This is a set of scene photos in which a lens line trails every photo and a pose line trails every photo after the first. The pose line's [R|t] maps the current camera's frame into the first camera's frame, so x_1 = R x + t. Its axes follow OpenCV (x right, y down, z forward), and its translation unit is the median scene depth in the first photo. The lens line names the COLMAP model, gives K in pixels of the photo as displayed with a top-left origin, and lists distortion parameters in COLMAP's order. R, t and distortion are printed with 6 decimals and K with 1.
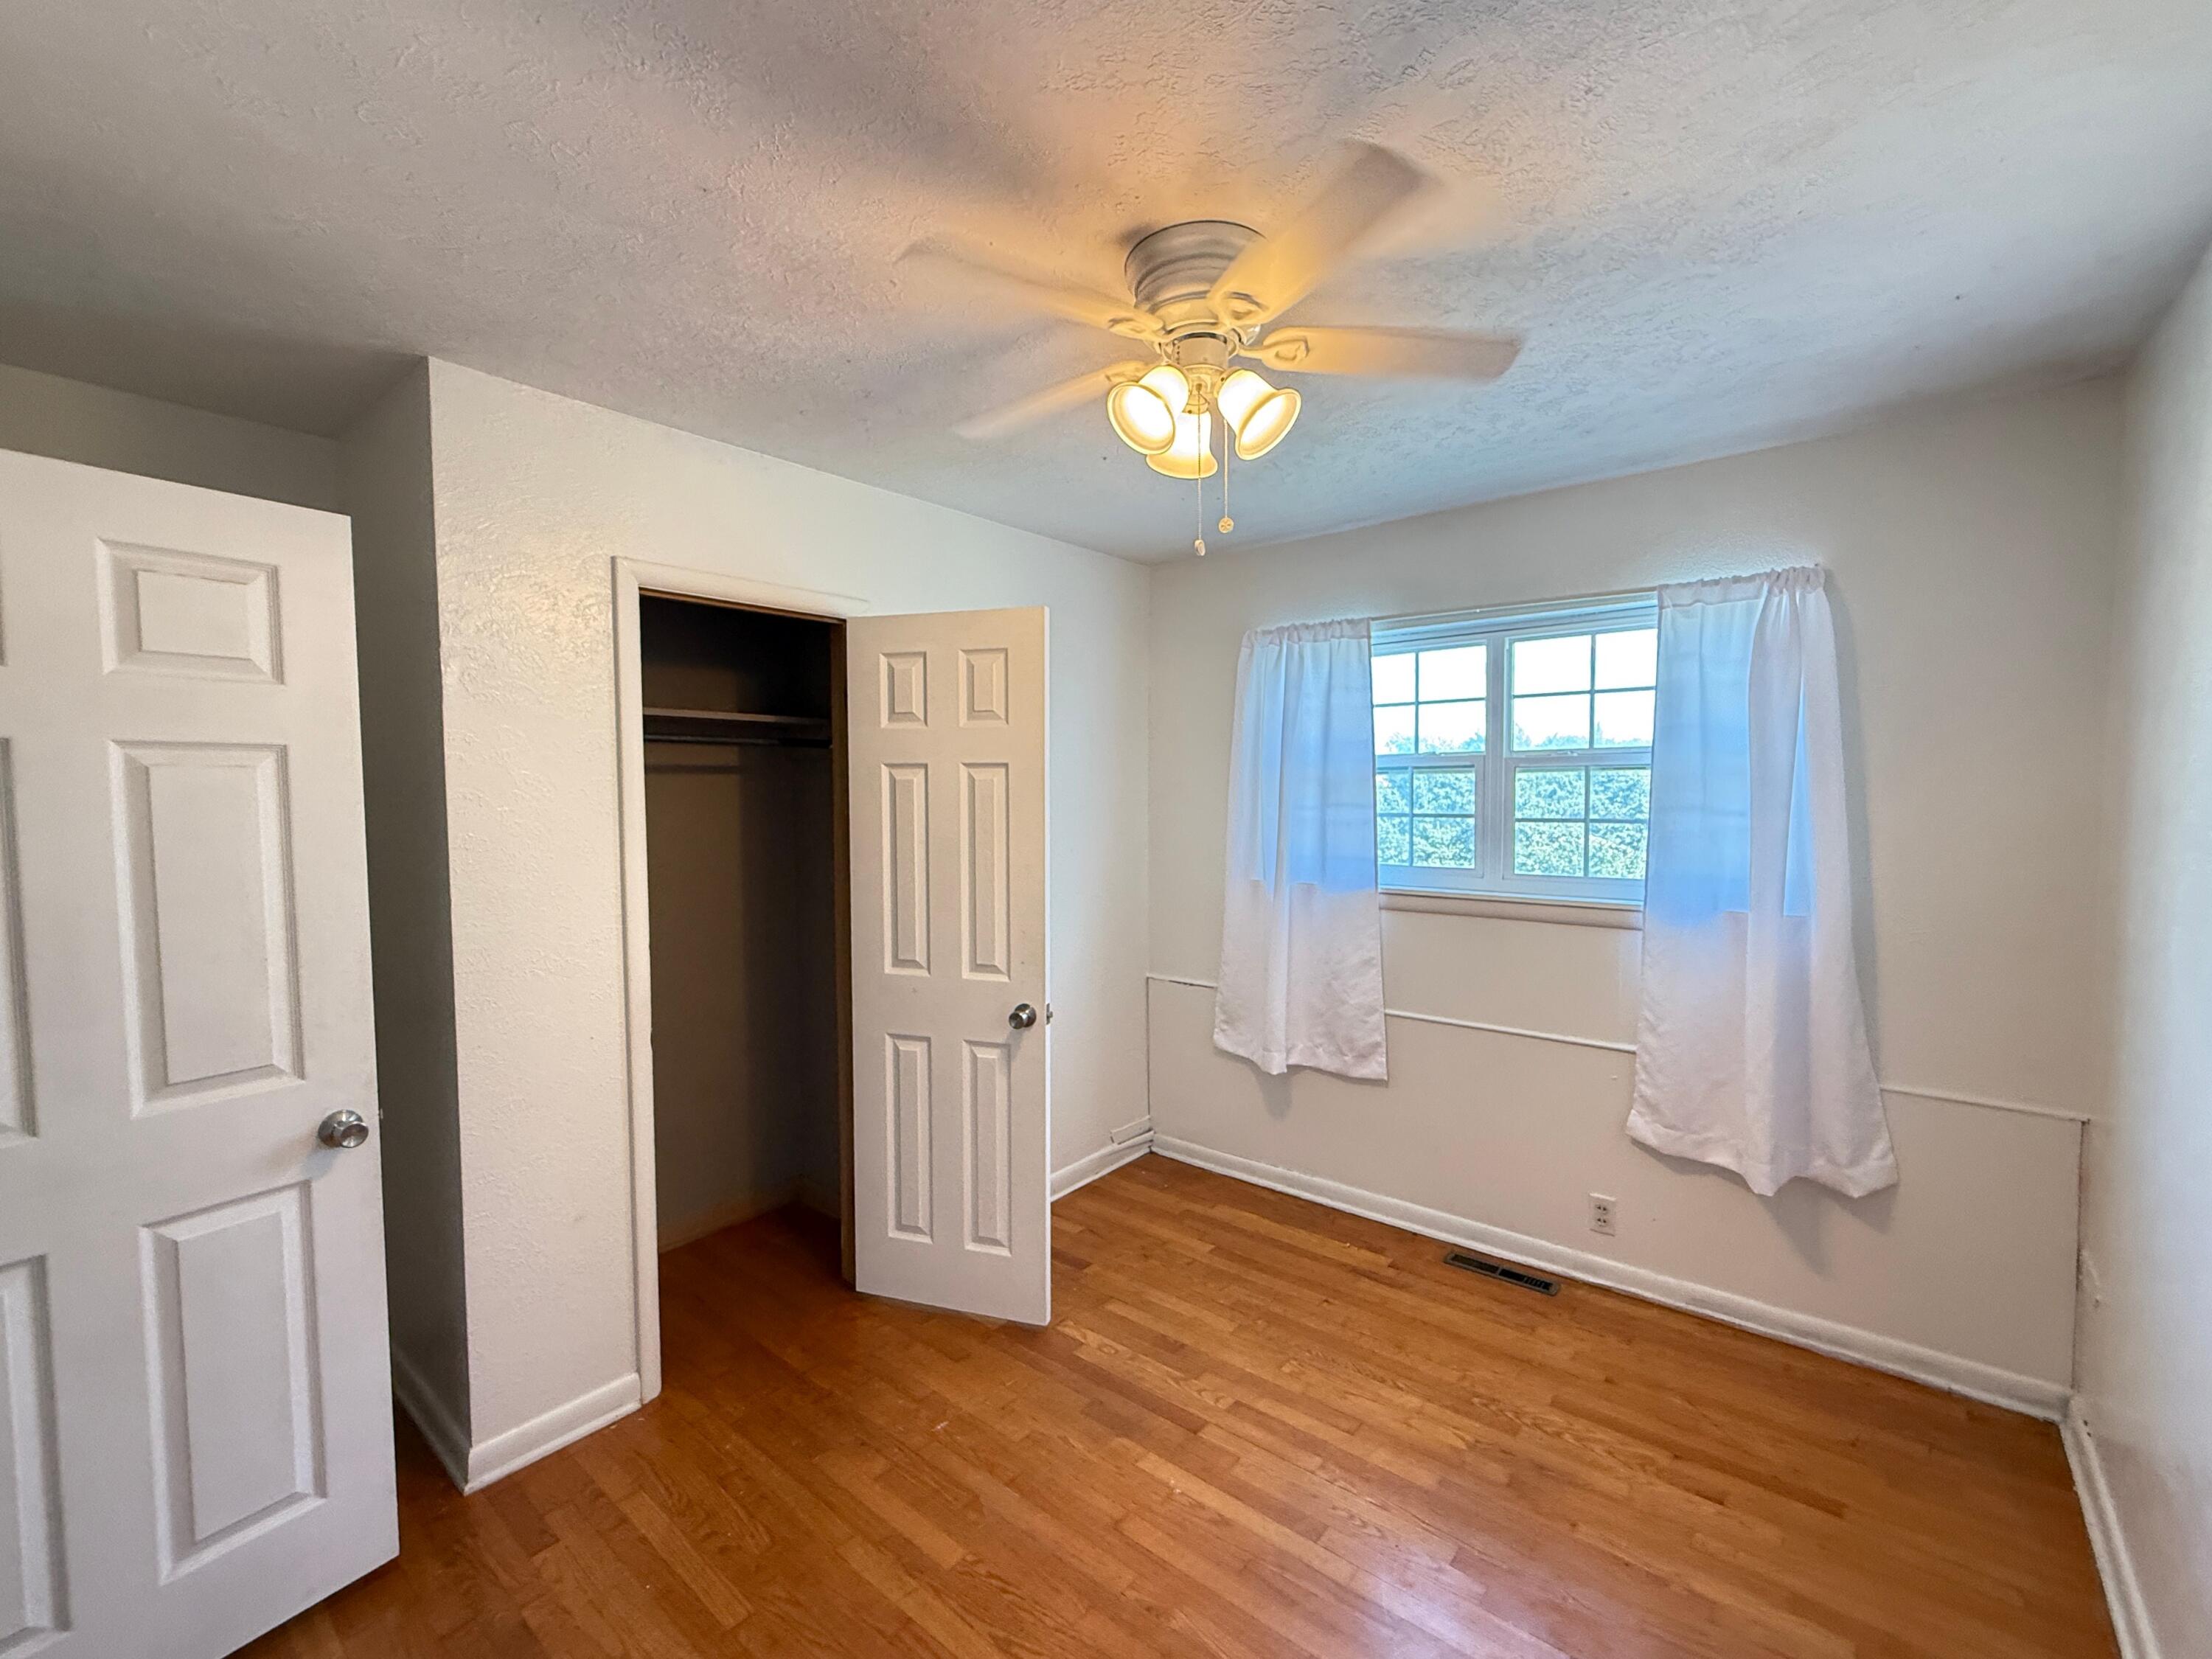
lens RADIAL K [[939.6, 0, 1118.1], [0, 939.6, 828.0], [0, 0, 1]] dist [0.000260, -0.000075]
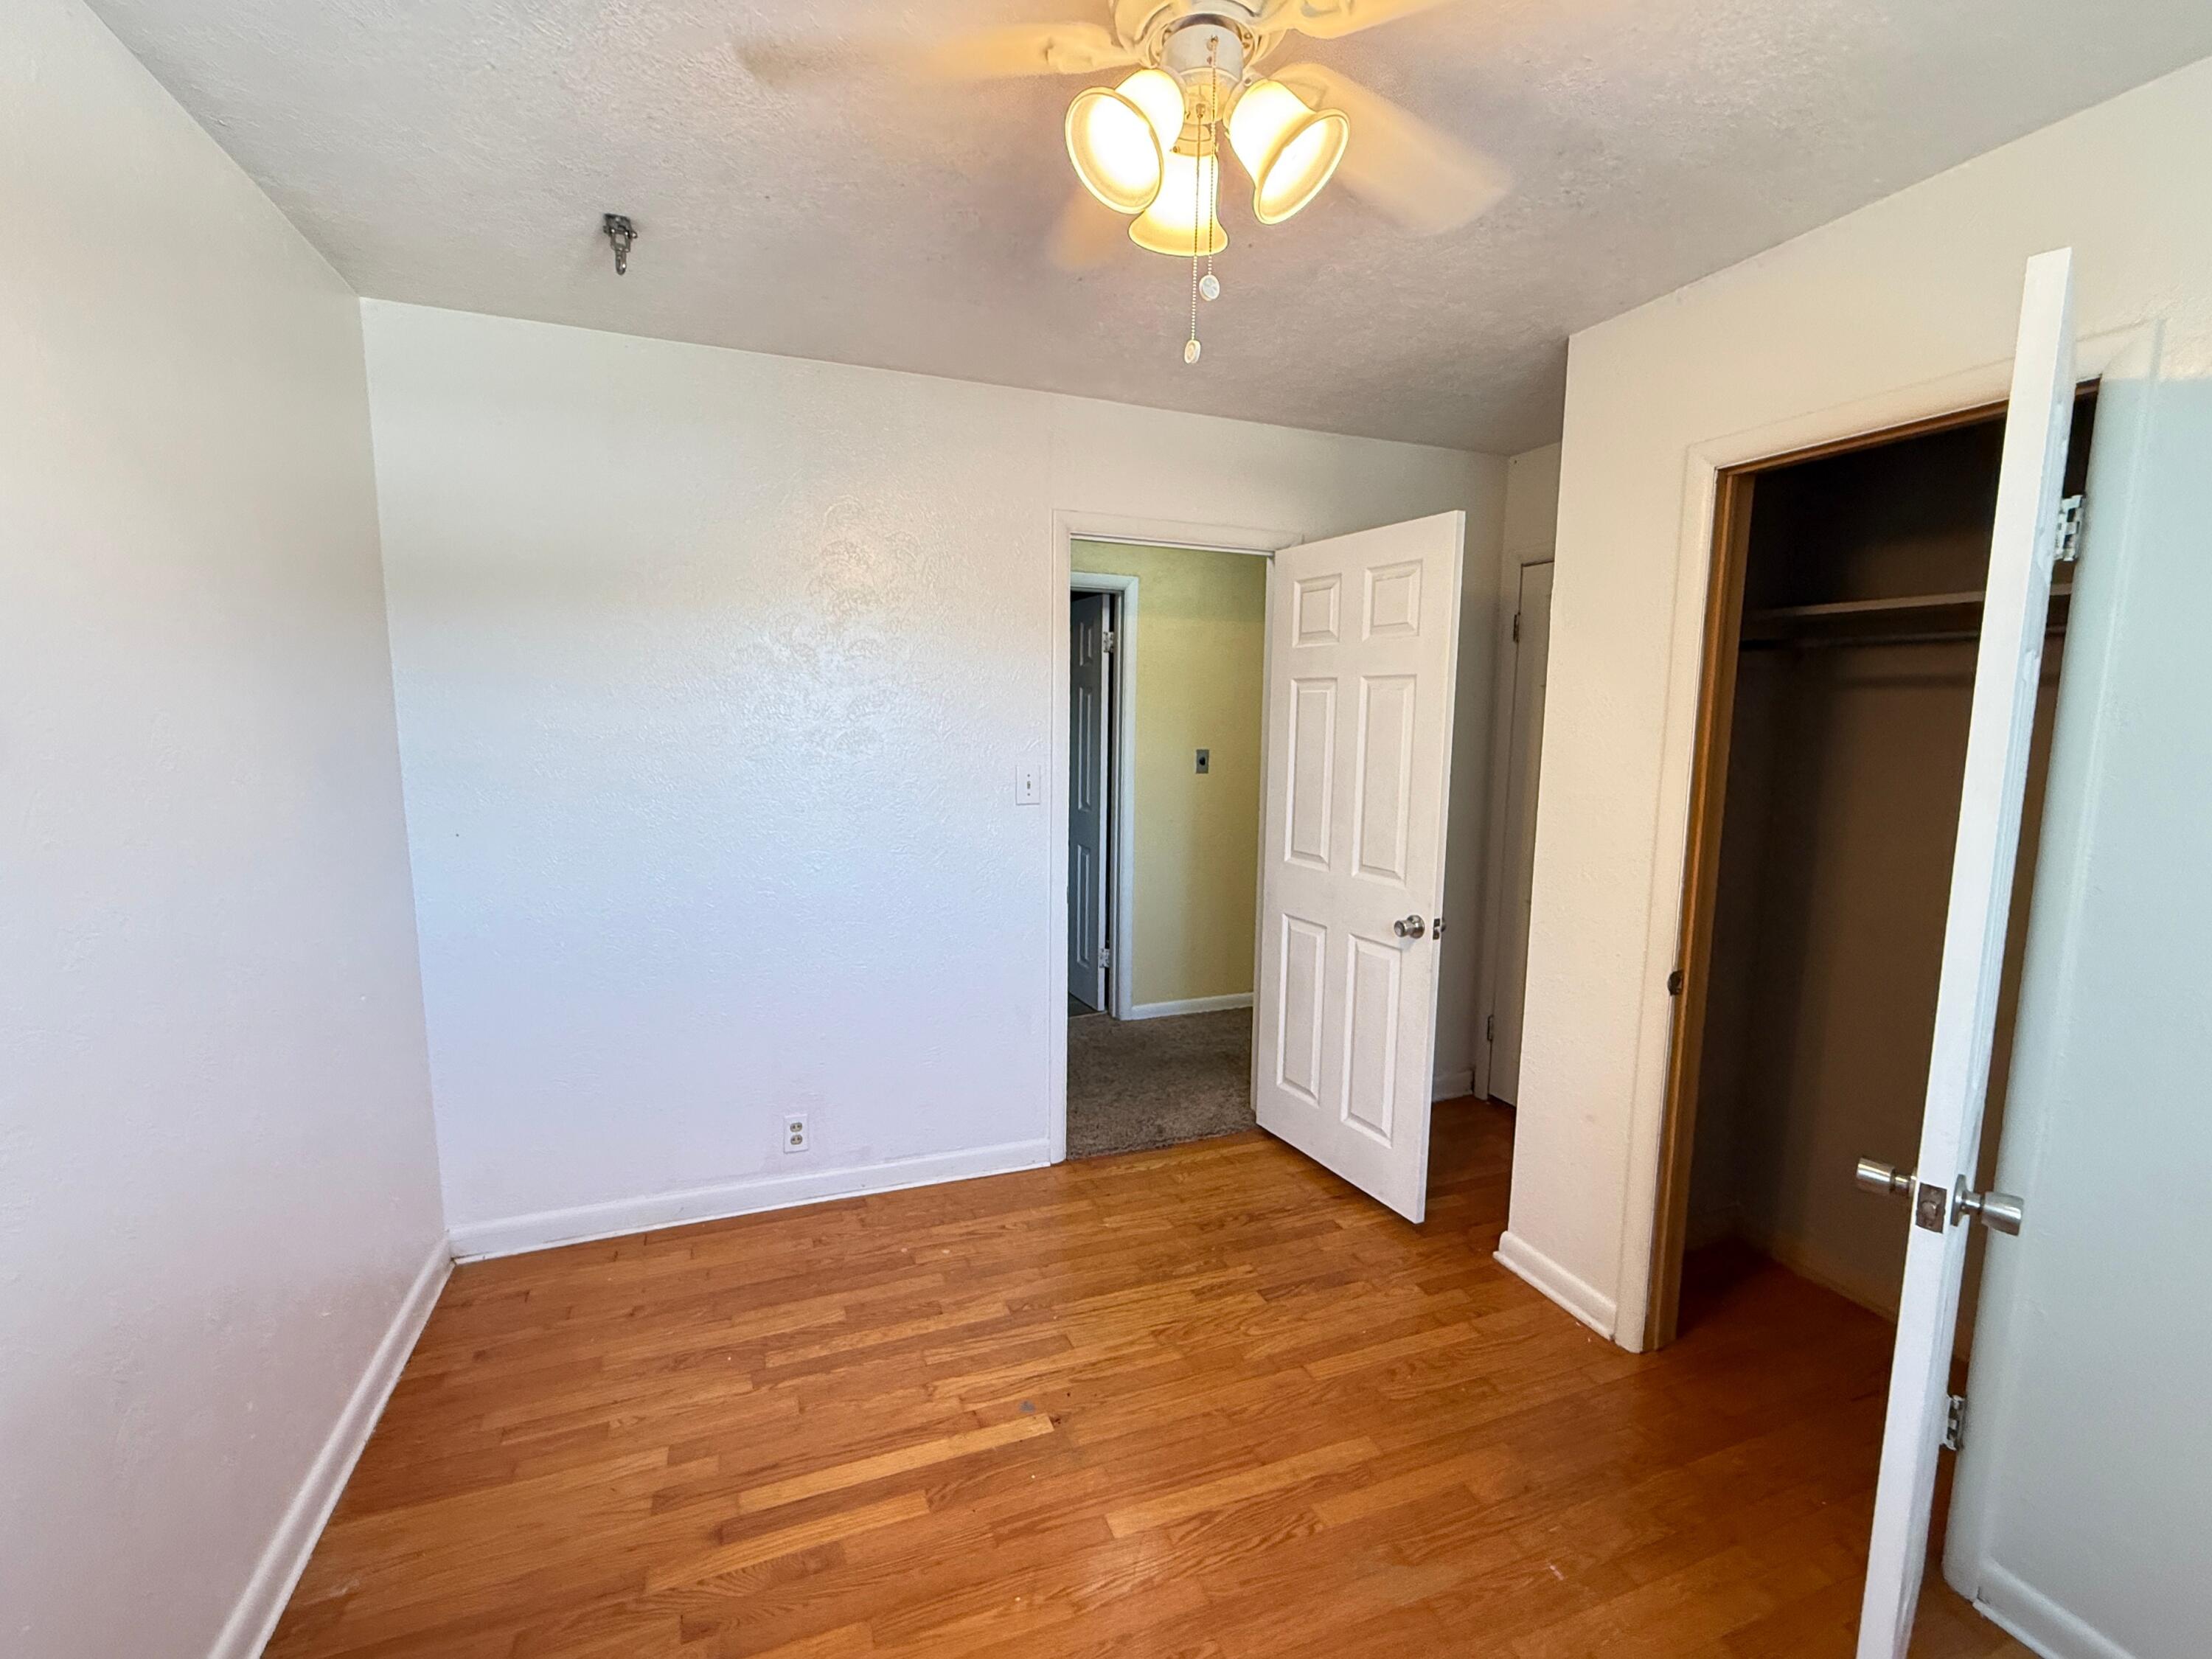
lens RADIAL K [[977.9, 0, 1108.4], [0, 977.9, 833.6], [0, 0, 1]] dist [0.033050, 0.000173]
pose [[-0.489660, 0.115328, -0.864252, 0.483841], [-0.048439, 0.986085, 0.159030, -0.036684], [0.870567, 0.119734, -0.477260, 0.806225]]
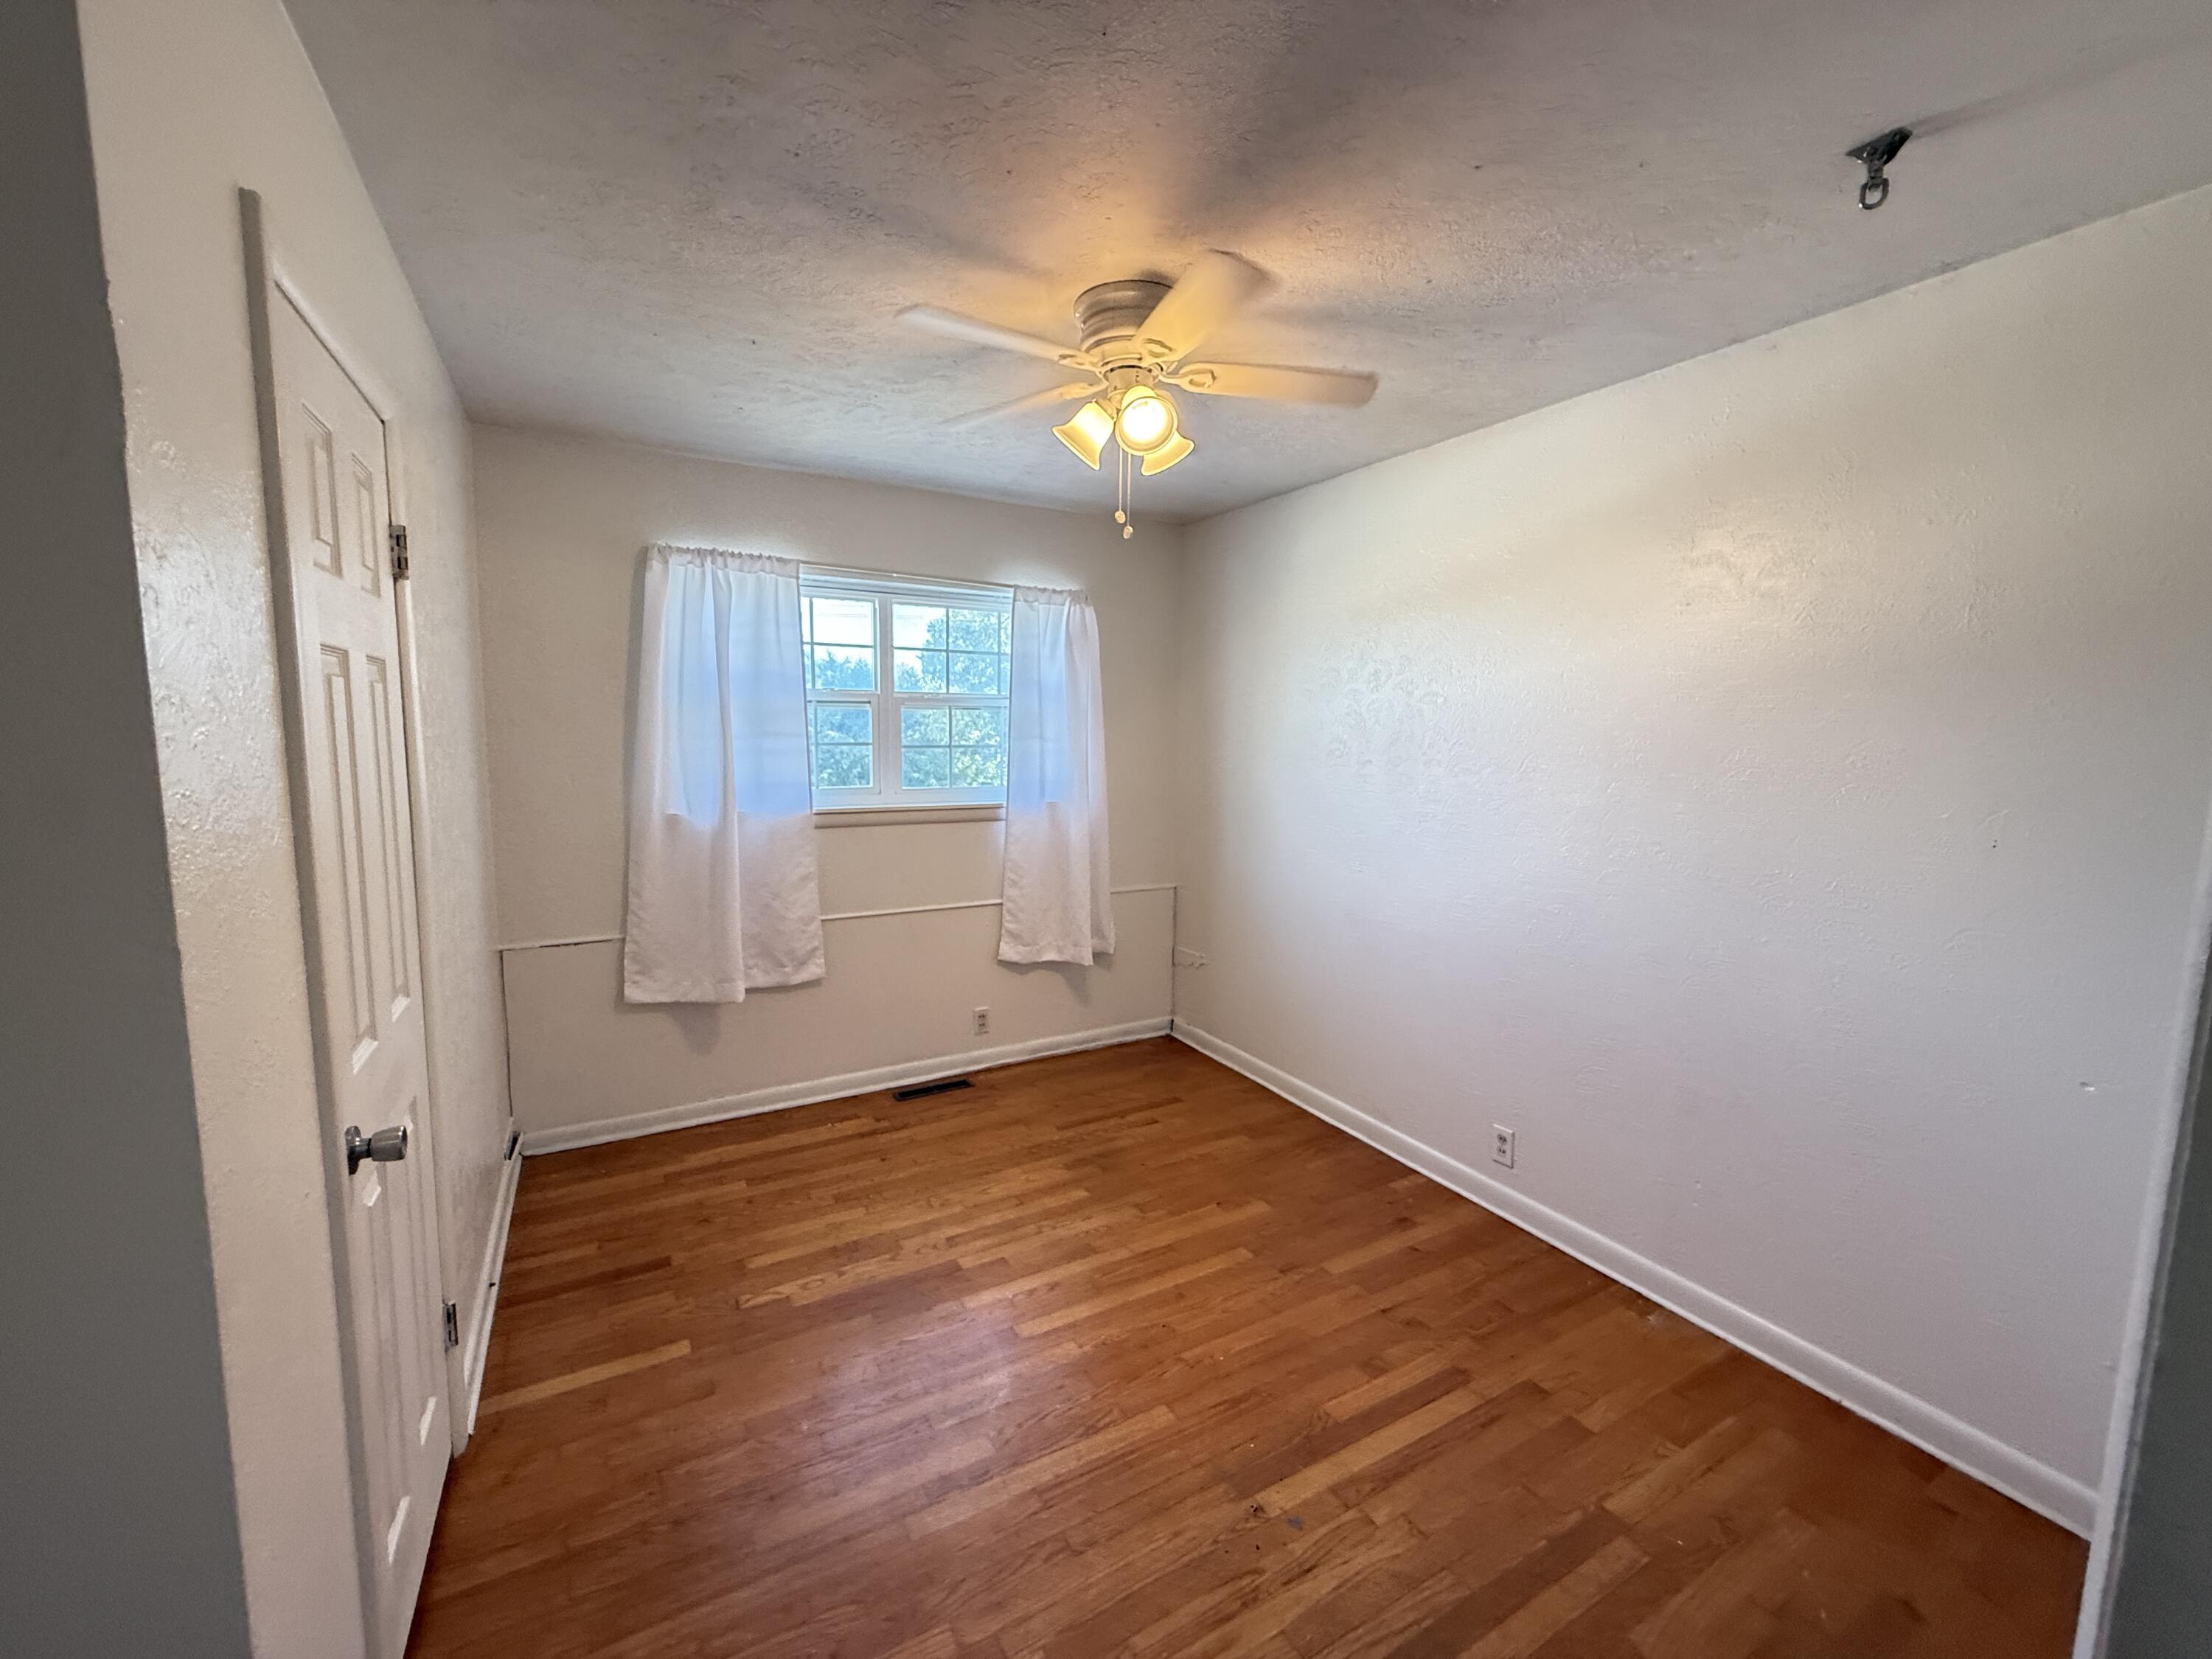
lens RADIAL K [[874.5, 0, 1106.9], [0, 874.5, 823.2], [0, 0, 1]] dist [-0.002132, 0.000007]
pose [[0.361278, -0.090583, 0.928048, -0.649686], [0.023179, 0.995835, 0.088176, -0.003736], [-0.932170, -0.010345, 0.361873, 0.349744]]
